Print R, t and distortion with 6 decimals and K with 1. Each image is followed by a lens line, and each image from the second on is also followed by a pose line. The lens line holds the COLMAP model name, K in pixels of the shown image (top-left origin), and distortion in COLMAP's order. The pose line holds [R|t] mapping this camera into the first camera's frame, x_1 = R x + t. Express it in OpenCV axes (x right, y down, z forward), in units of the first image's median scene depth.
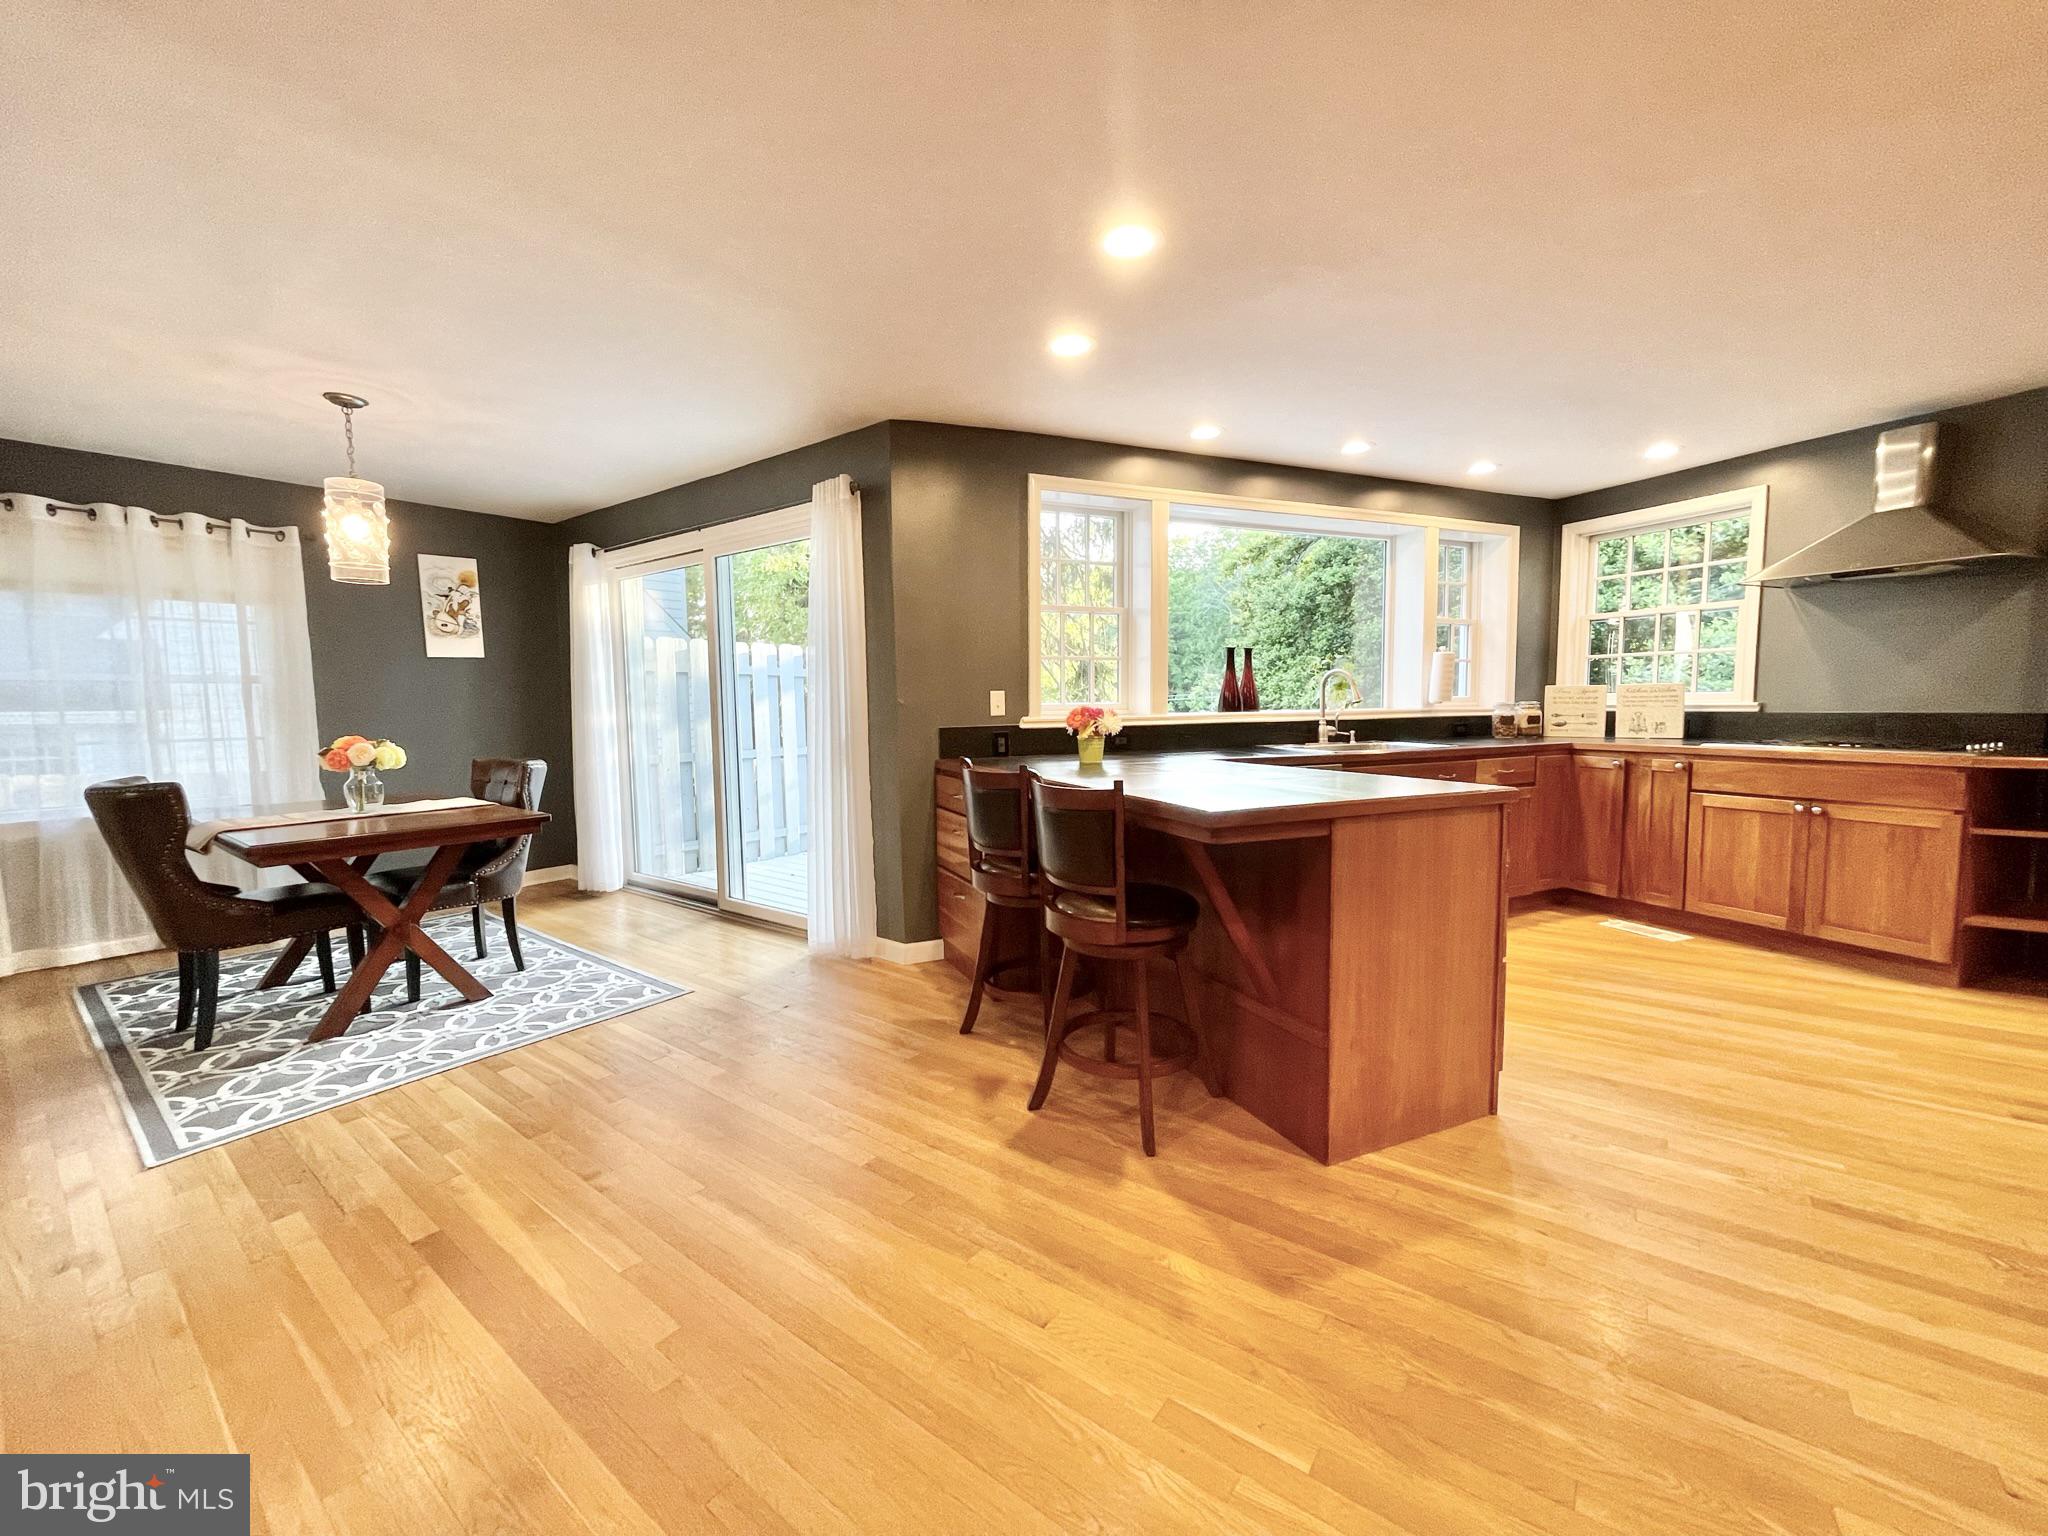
lens RADIAL K [[825.4, 0, 1020.2], [0, 825.4, 768.3], [0, 0, 1]] dist [-0.008089, 0.004451]
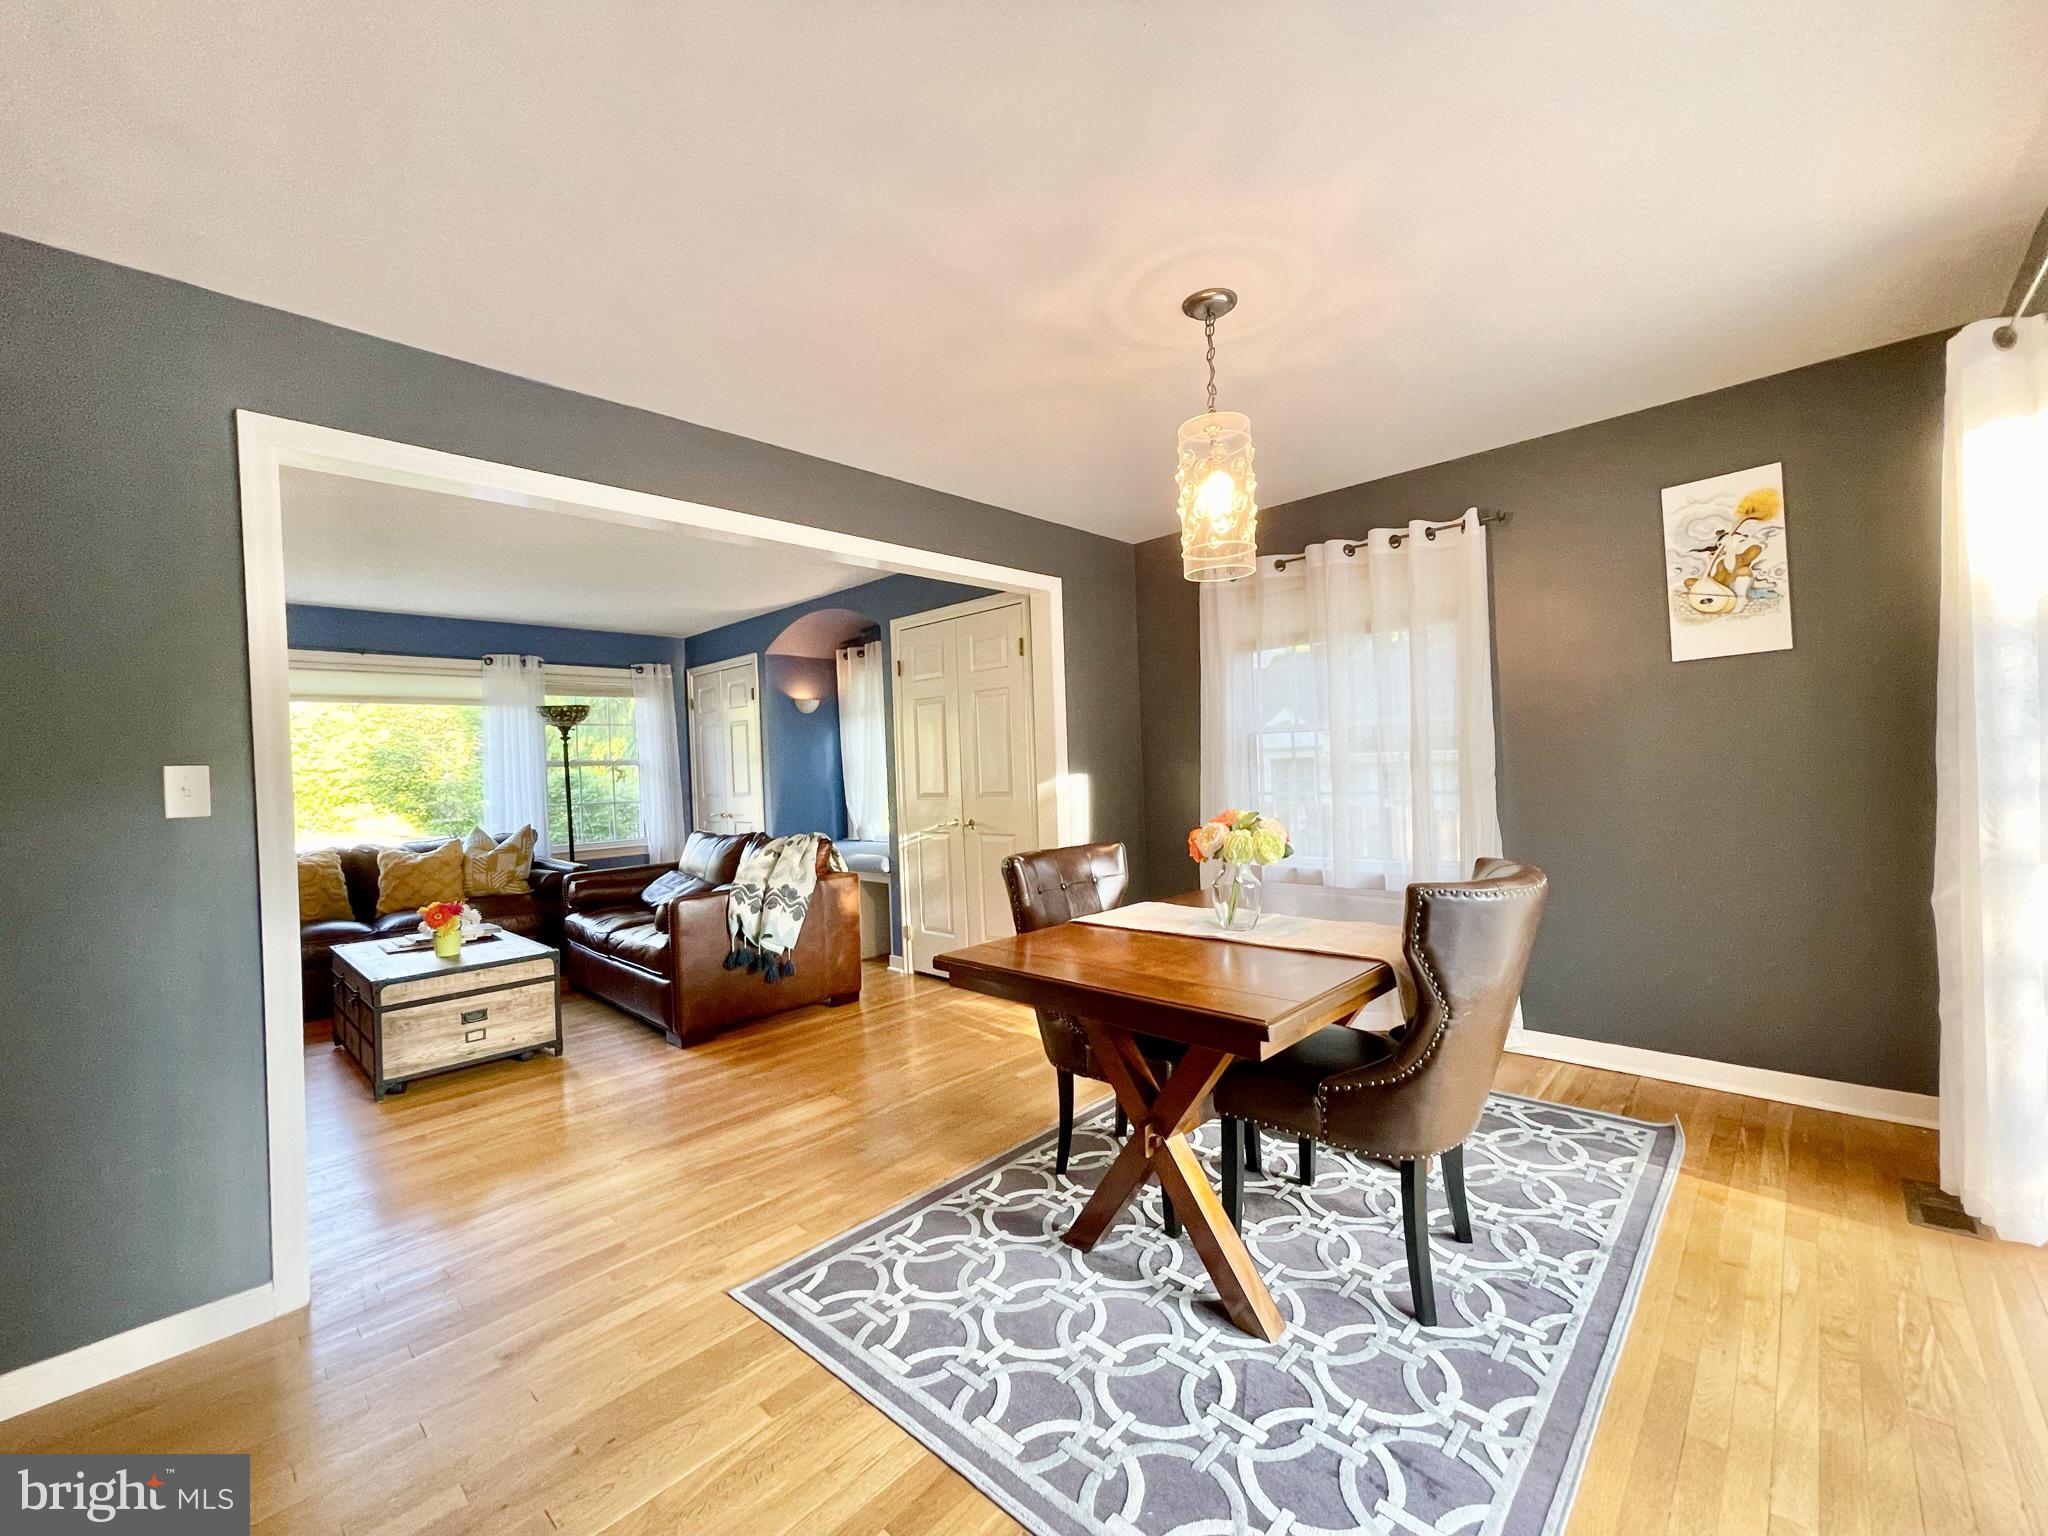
lens RADIAL K [[825.4, 0, 1020.2], [0, 825.4, 768.3], [0, 0, 1]] dist [-0.008089, 0.004451]
pose [[-0.109867, 0.016629, -0.993807, -0.114393], [-0.040215, 0.998967, 0.021161, -0.068722], [0.993132, 0.042291, -0.109085, 0.777494]]
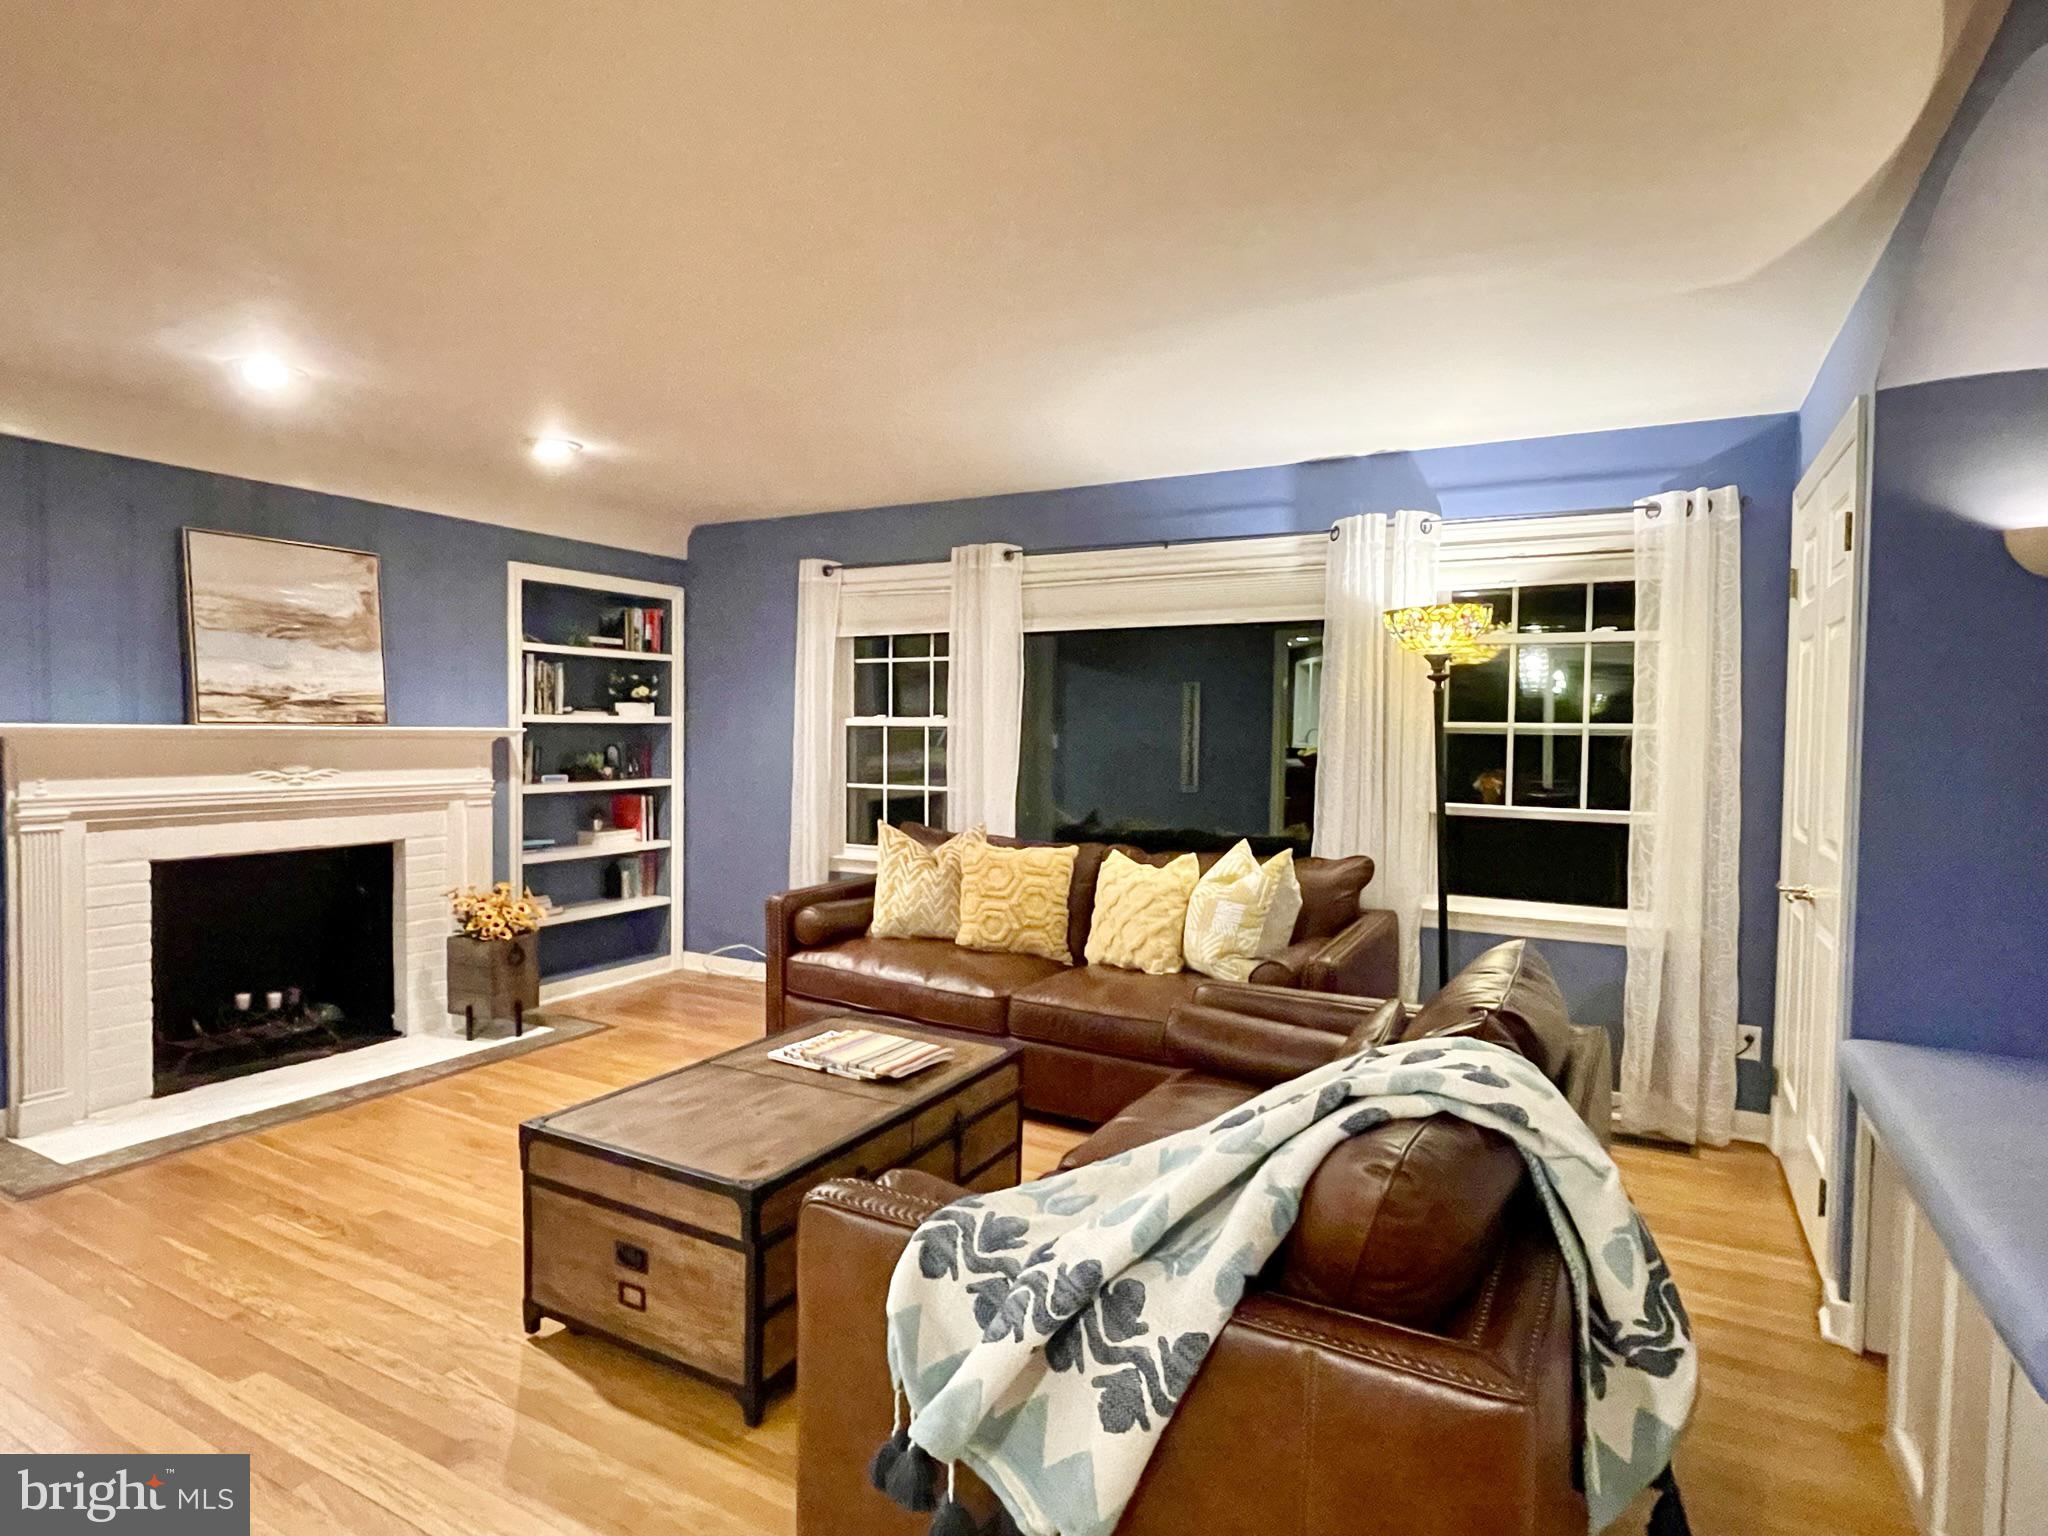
lens RADIAL K [[1094.1, 0, 1024.9], [0, 1094.1, 778.6], [0, 0, 1]] dist [0.002680, -0.000443]
pose [[-0.988729, 0.006476, -0.149579, -1.042453], [-0.012340, 0.992140, 0.124526, -0.085103], [0.149210, 0.124968, -0.980877, 0.675982]]
